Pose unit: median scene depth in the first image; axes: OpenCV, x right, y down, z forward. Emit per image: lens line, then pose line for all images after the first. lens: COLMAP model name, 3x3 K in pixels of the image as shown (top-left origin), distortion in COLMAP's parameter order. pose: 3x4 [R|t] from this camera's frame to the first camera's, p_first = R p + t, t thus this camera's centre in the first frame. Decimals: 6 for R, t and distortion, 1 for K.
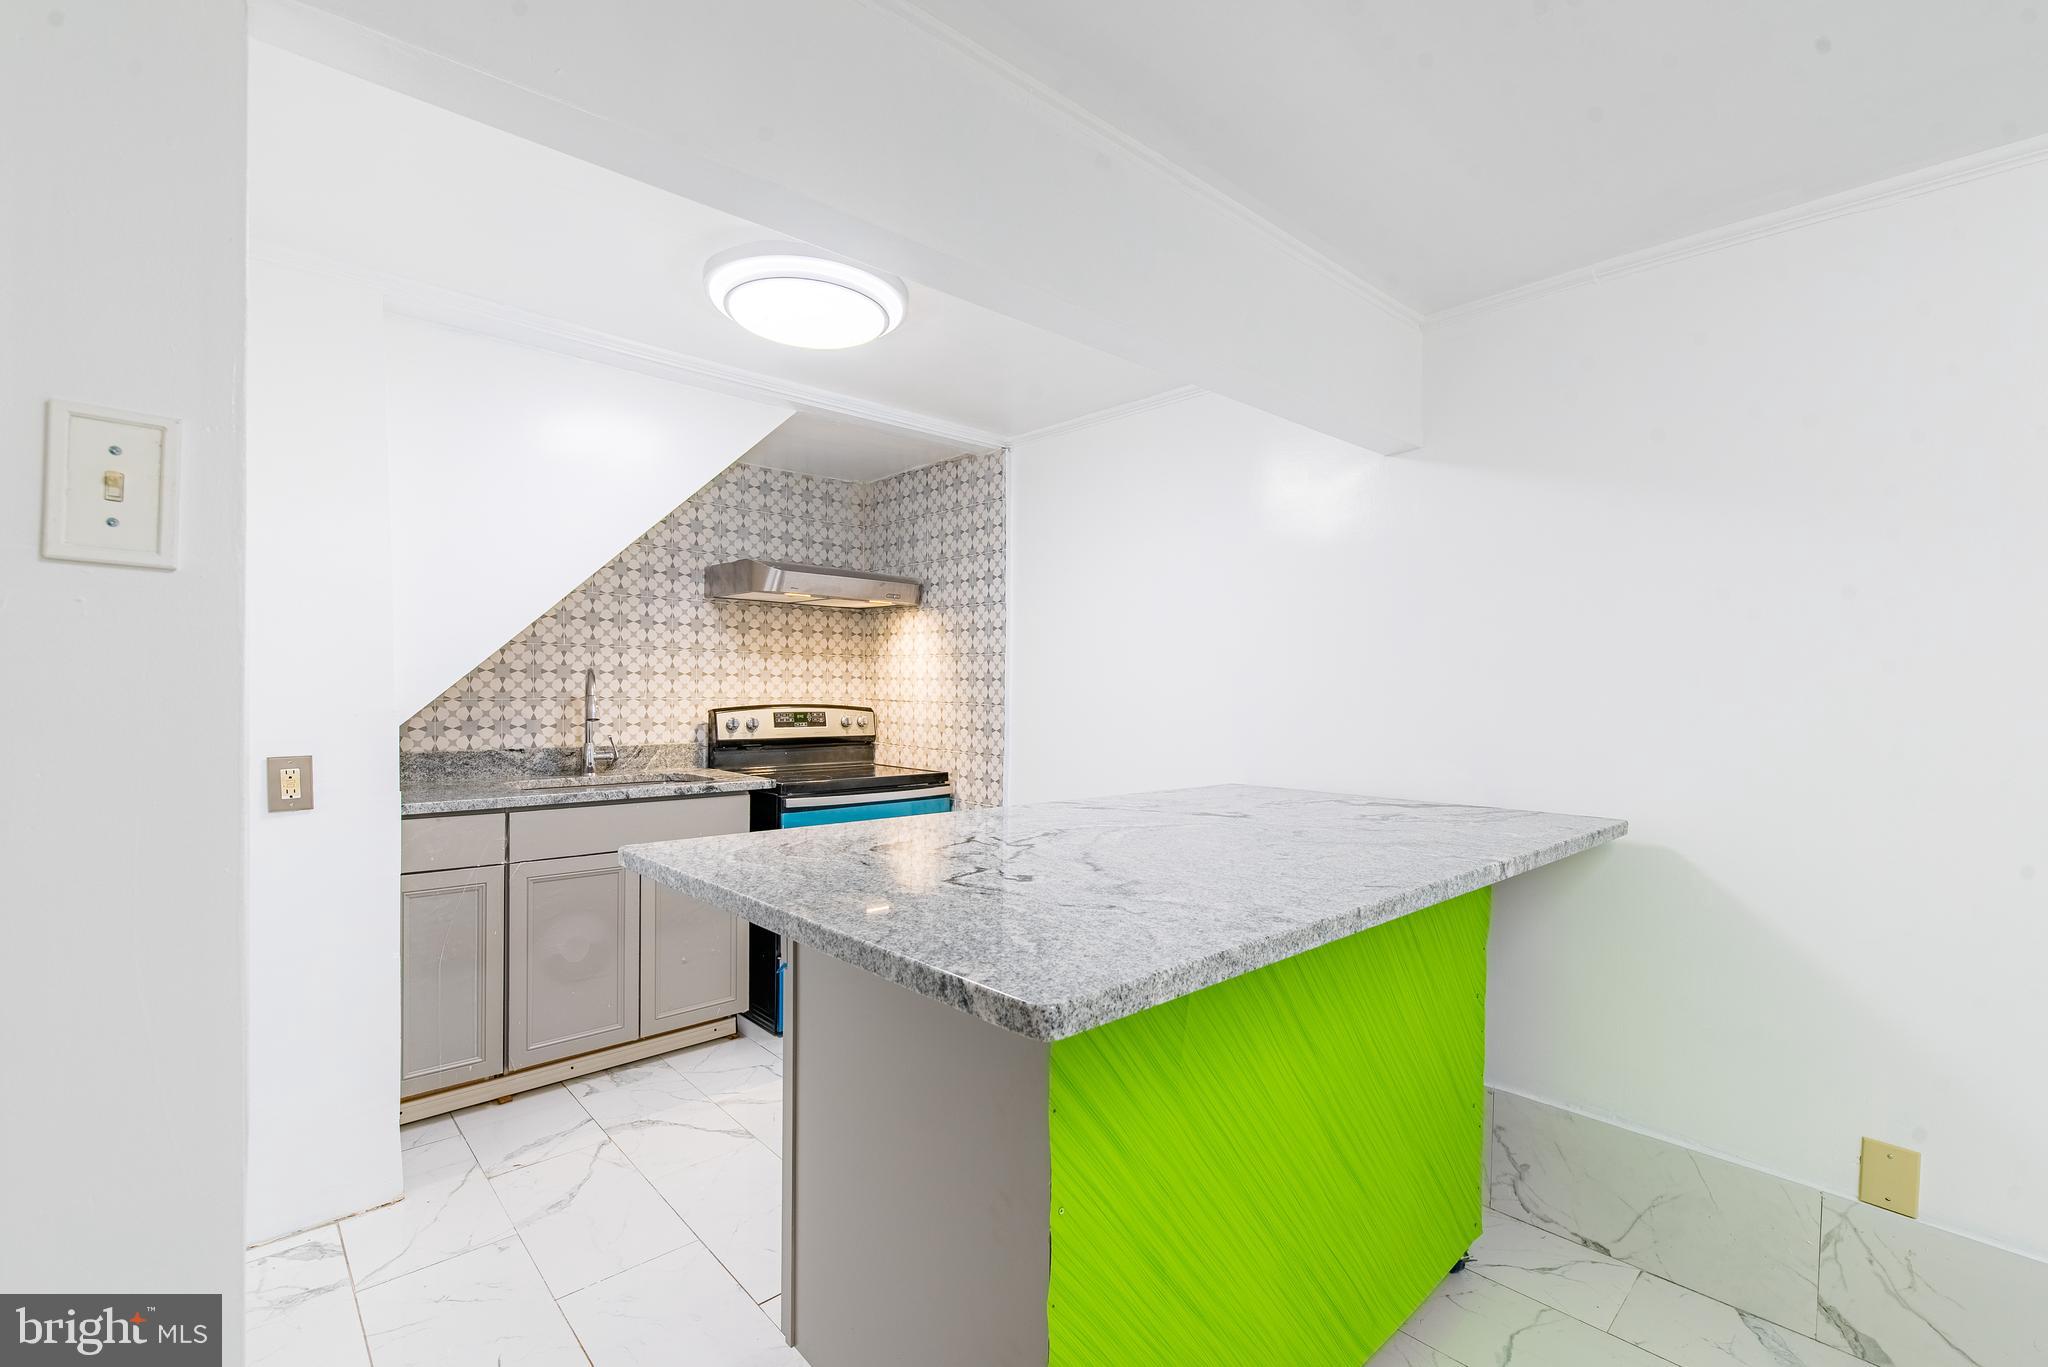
lens RADIAL K [[894.7, 0, 1013.8], [0, 894.7, 700.0], [0, 0, 1]] dist [-0.001939, -0.002603]
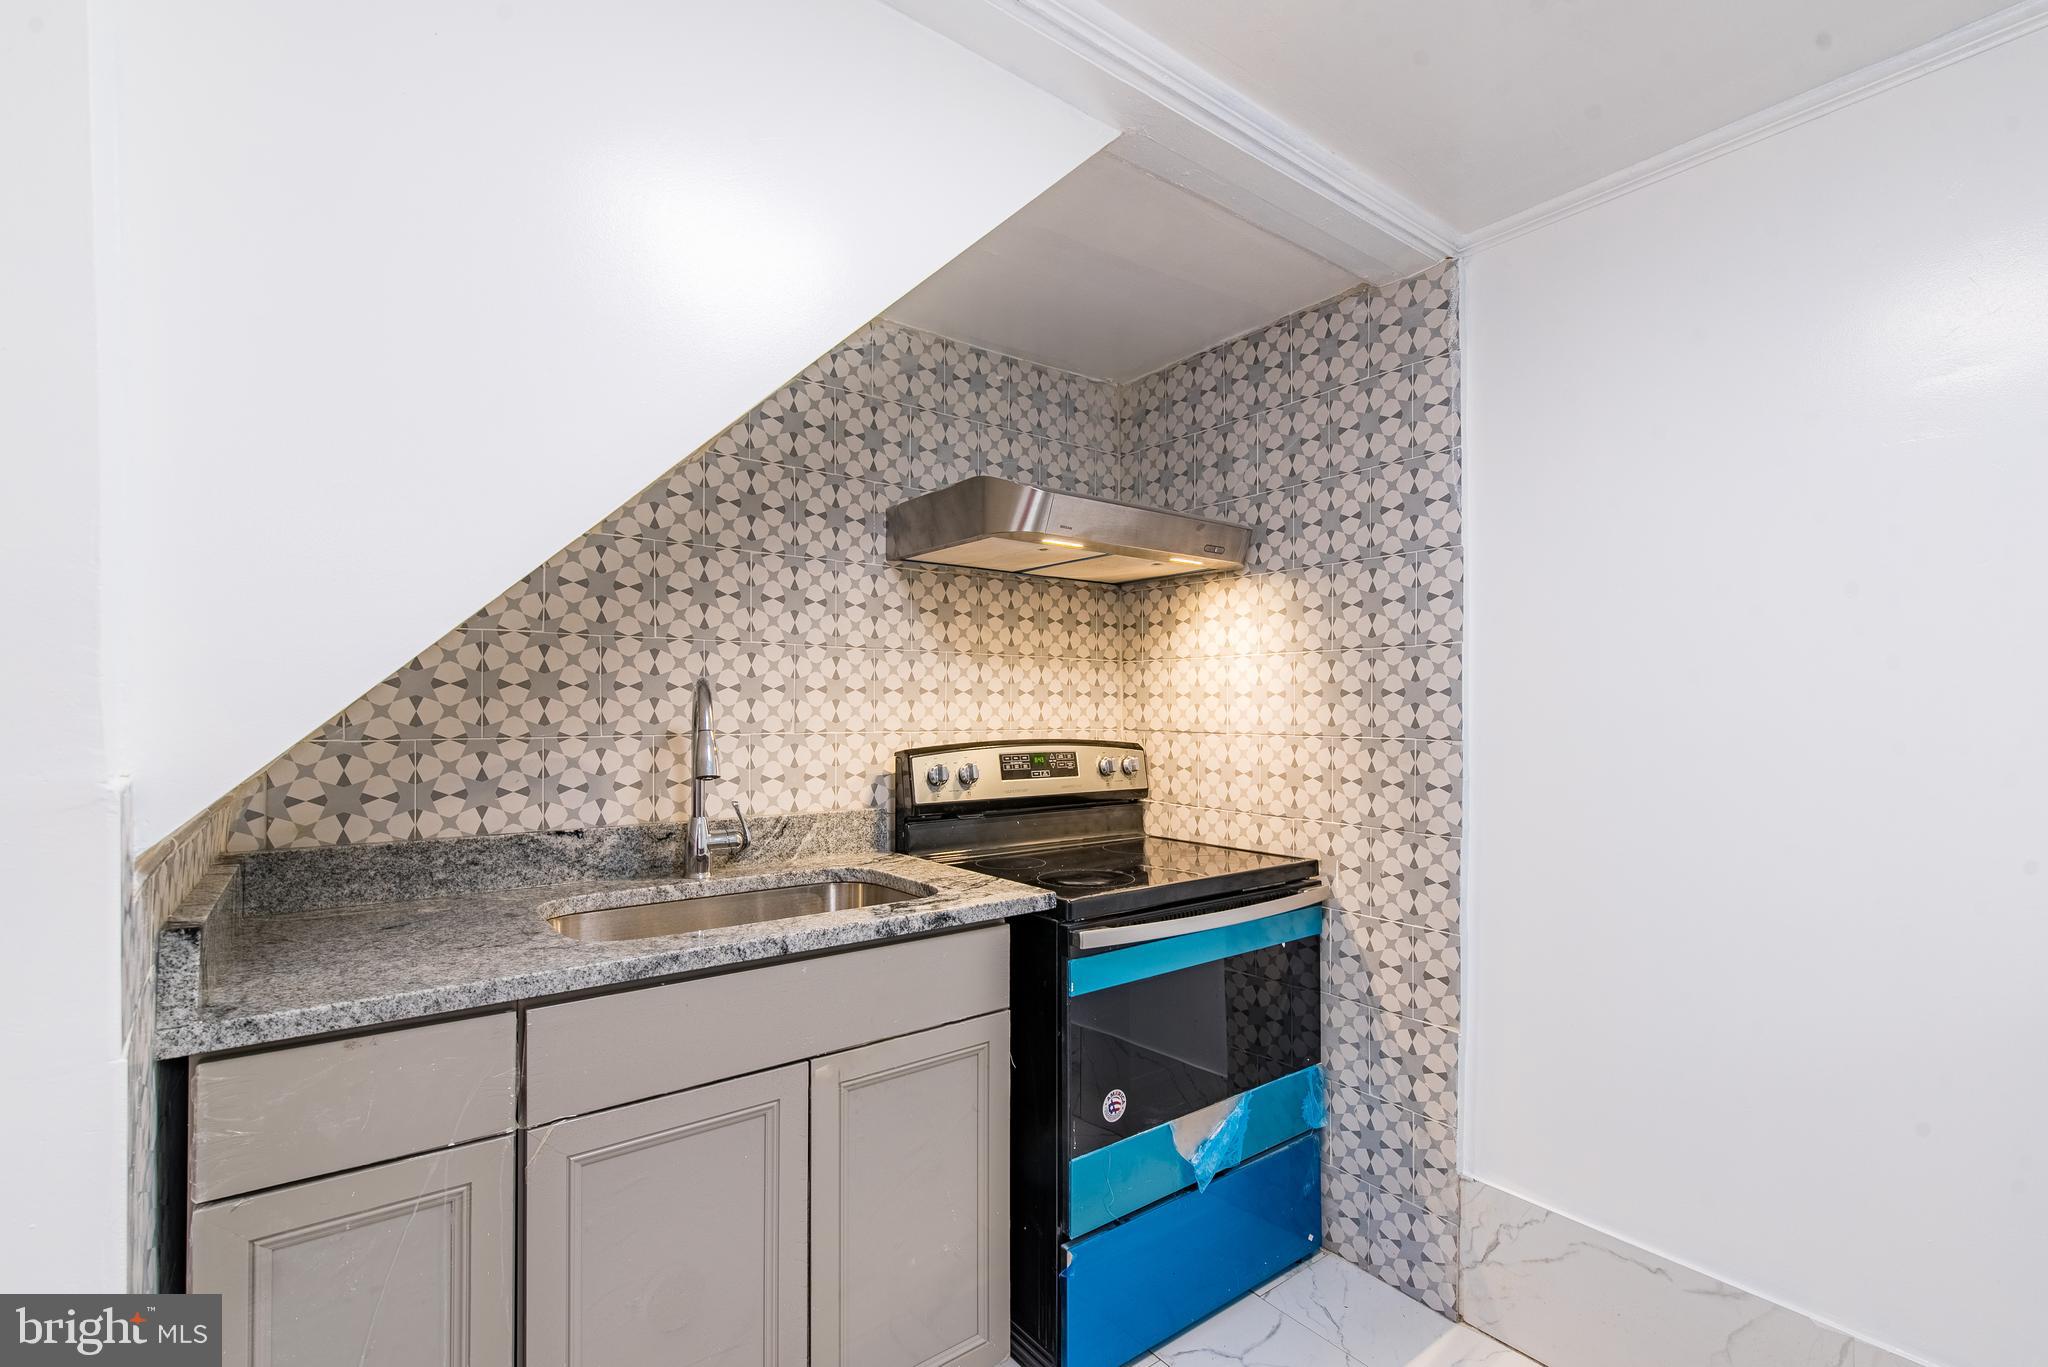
lens RADIAL K [[894.7, 0, 1027.5], [0, 894.7, 704.0], [0, 0, 1]] dist [-0.001939, -0.002603]
pose [[0.996881, -0.011158, -0.078125, -0.216744], [0.009373, 0.999687, -0.023177, -0.005576], [0.078359, 0.022373, 0.996674, 0.439812]]
